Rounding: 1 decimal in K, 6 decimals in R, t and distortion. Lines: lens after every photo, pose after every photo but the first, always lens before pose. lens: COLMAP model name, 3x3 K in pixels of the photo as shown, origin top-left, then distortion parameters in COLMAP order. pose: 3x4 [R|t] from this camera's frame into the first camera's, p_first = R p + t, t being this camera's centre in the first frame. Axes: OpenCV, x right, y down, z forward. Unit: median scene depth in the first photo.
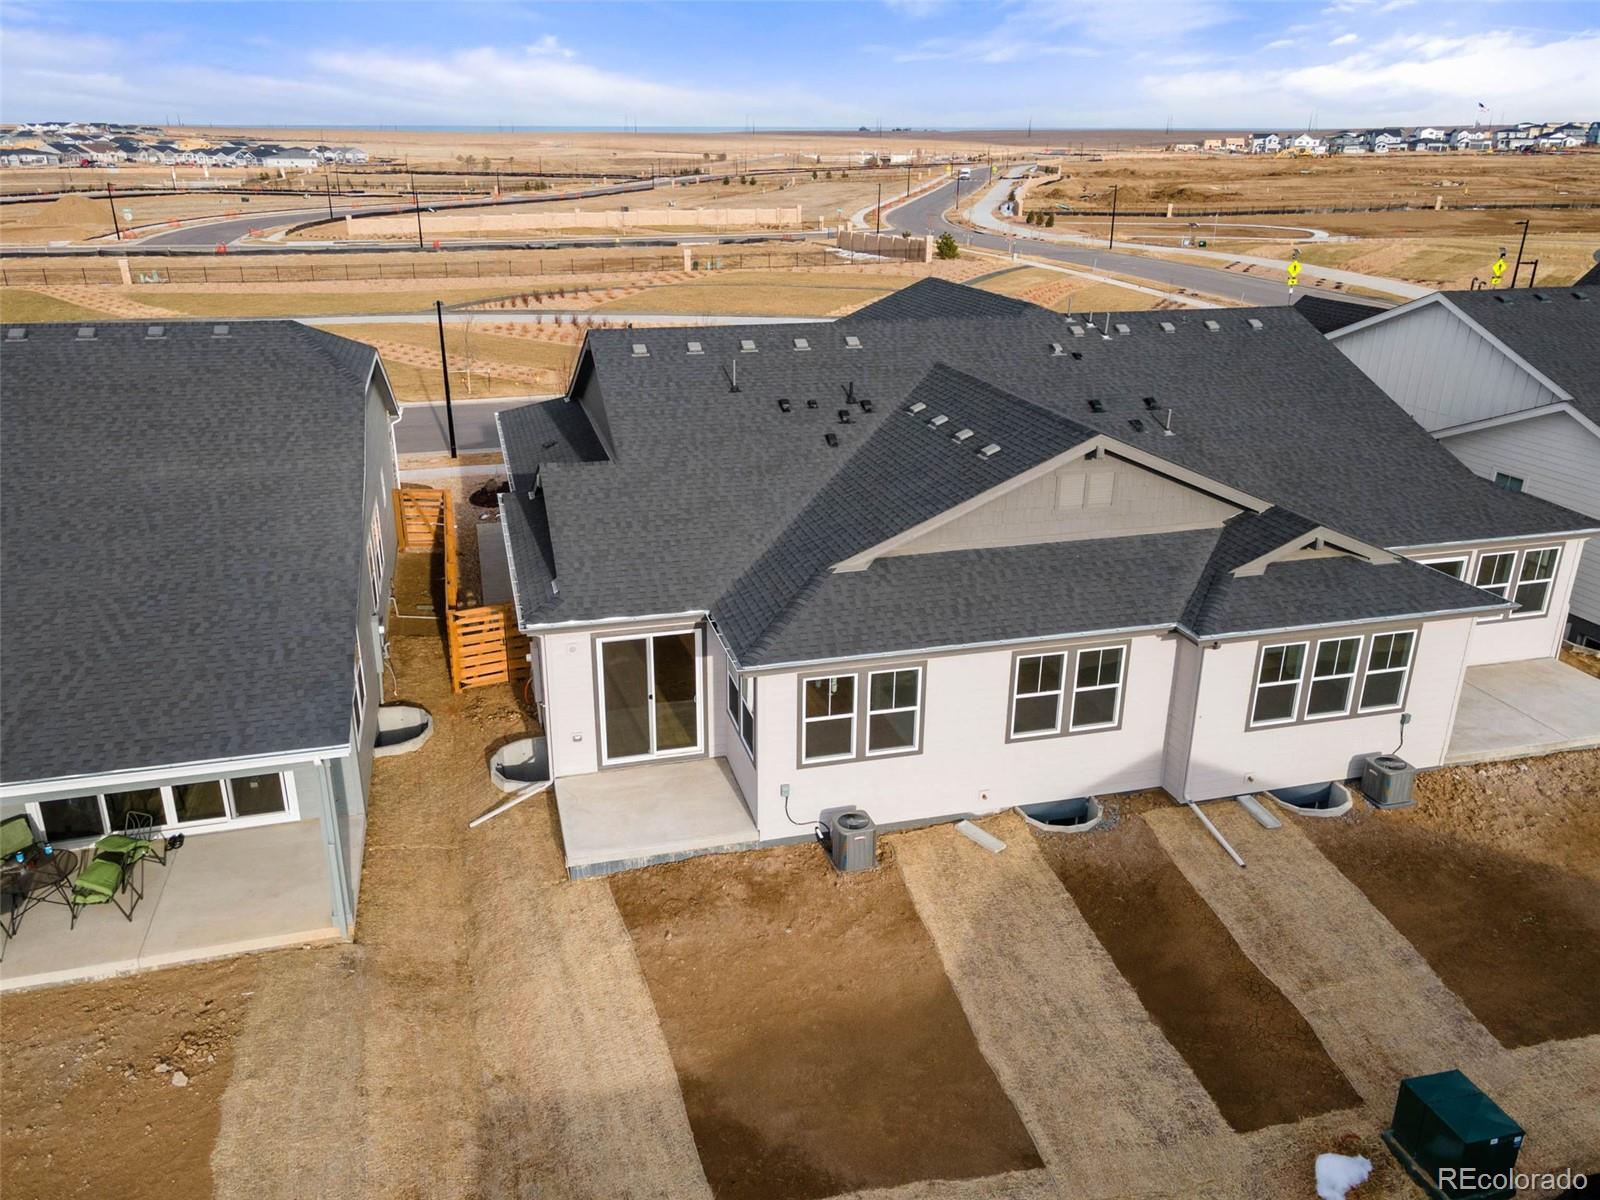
lens RADIAL K [[1175.4, 0, 796.2], [0, 1175.4, 602.6], [0, 0, 1]] dist [0.020634, 0.037150]
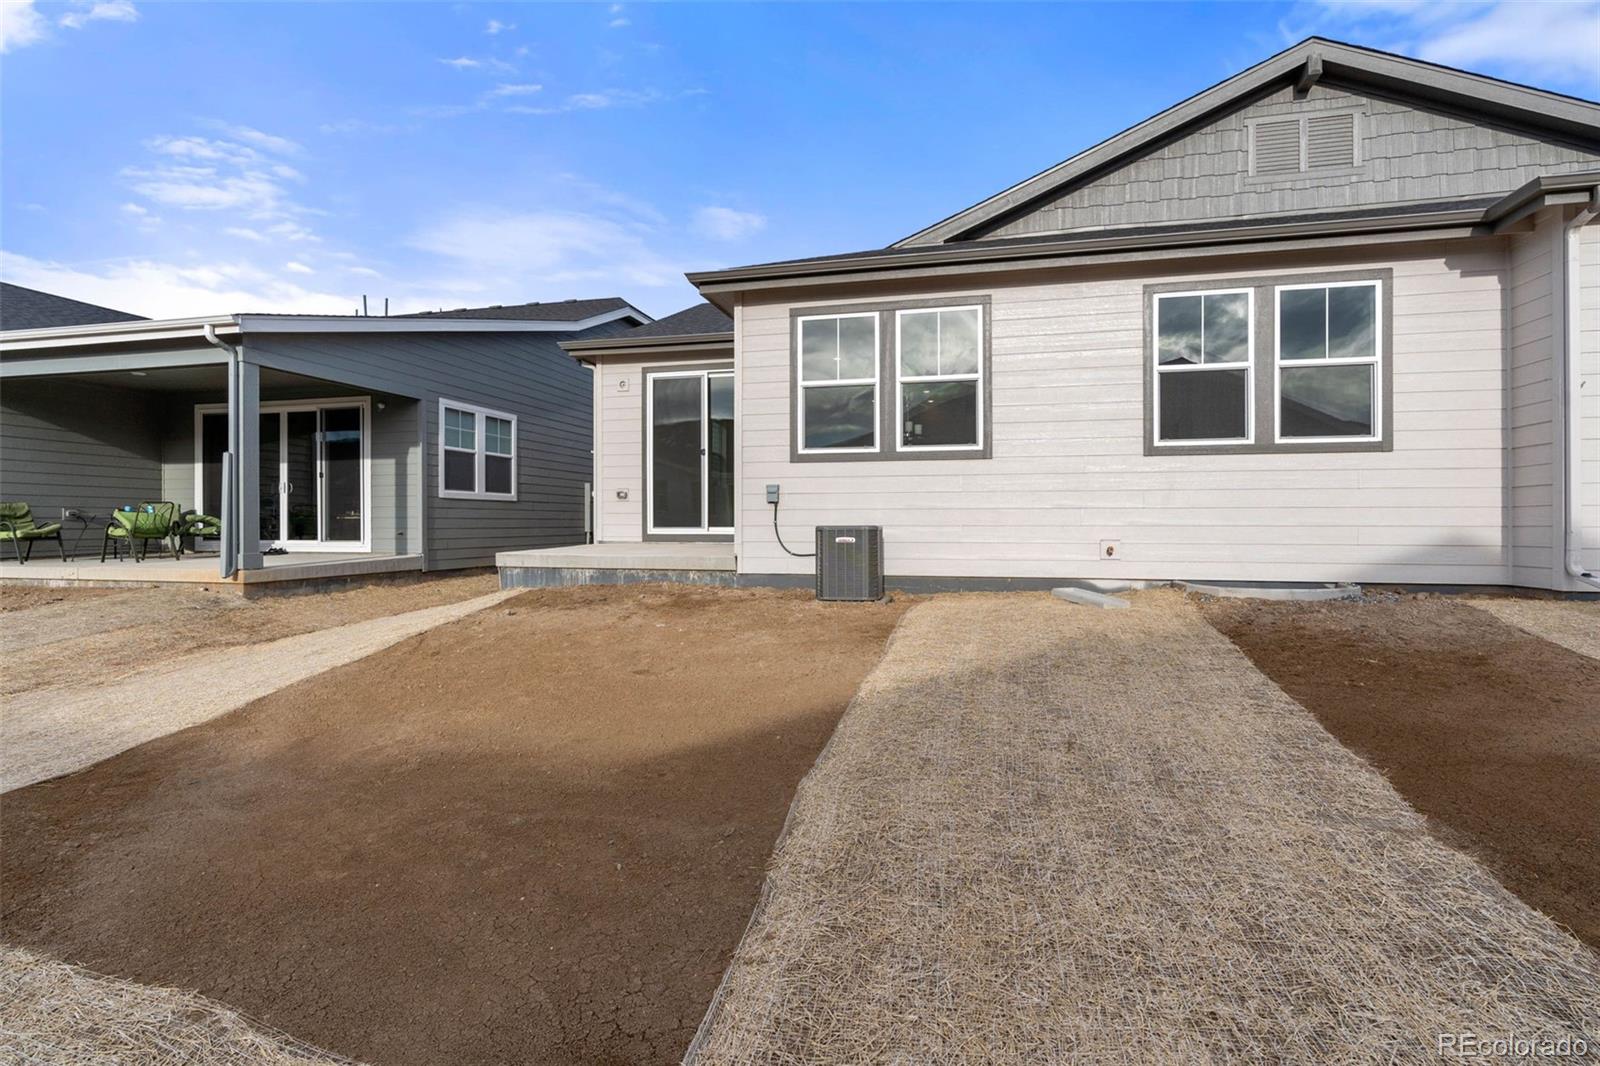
lens RADIAL K [[755.8, 0, 807.5], [0, 755.8, 519.3], [0, 0, 1]] dist [-0.011454, 0.002490]
pose [[0.880025, -0.010303, -0.474816, 0.203676], [-0.161287, 0.933865, -0.319192, 0.290873], [0.446703, 0.357479, 0.820162, 0.611407]]
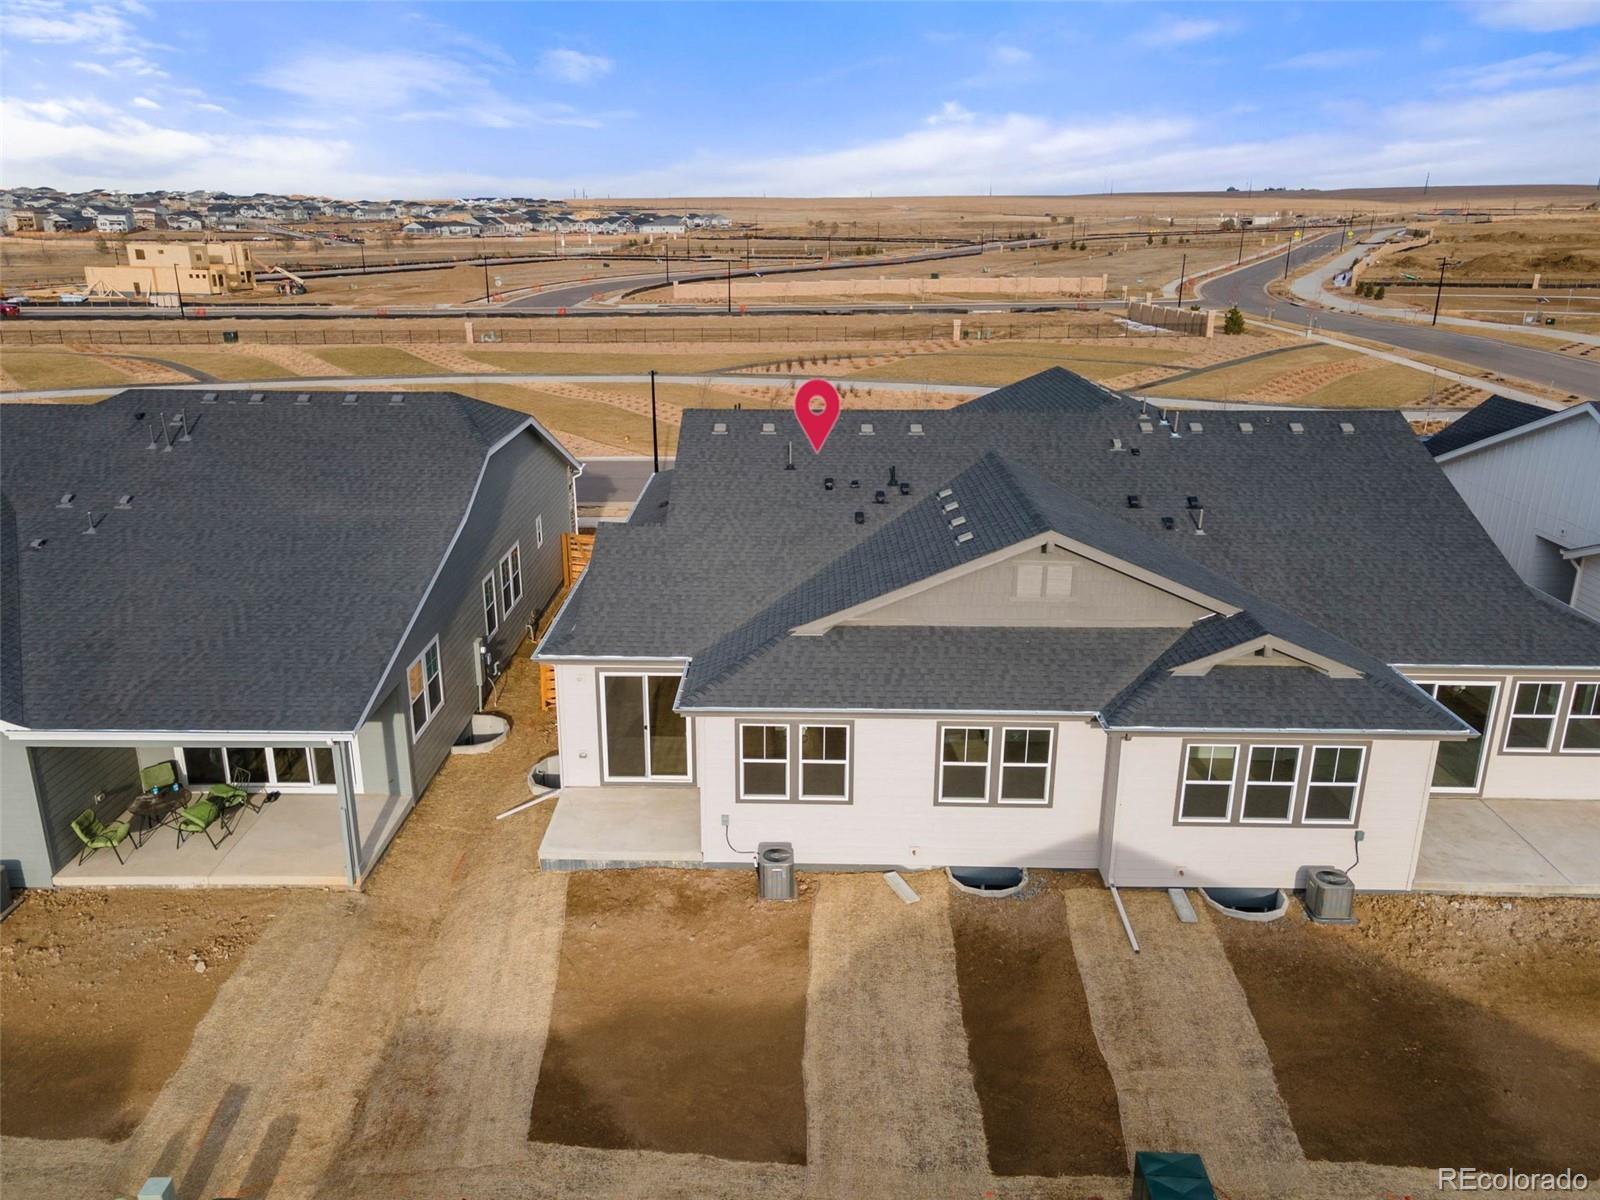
lens RADIAL K [[1175.4, 0, 788.4], [0, 1175.4, 604.4], [0, 0, 1]] dist [0.020634, 0.037150]
pose [[0.961287, 0.084879, -0.262152, 0.311368], [-0.097077, 0.994699, -0.033911, -0.015370], [0.257884, 0.058047, 0.964431, -0.095613]]
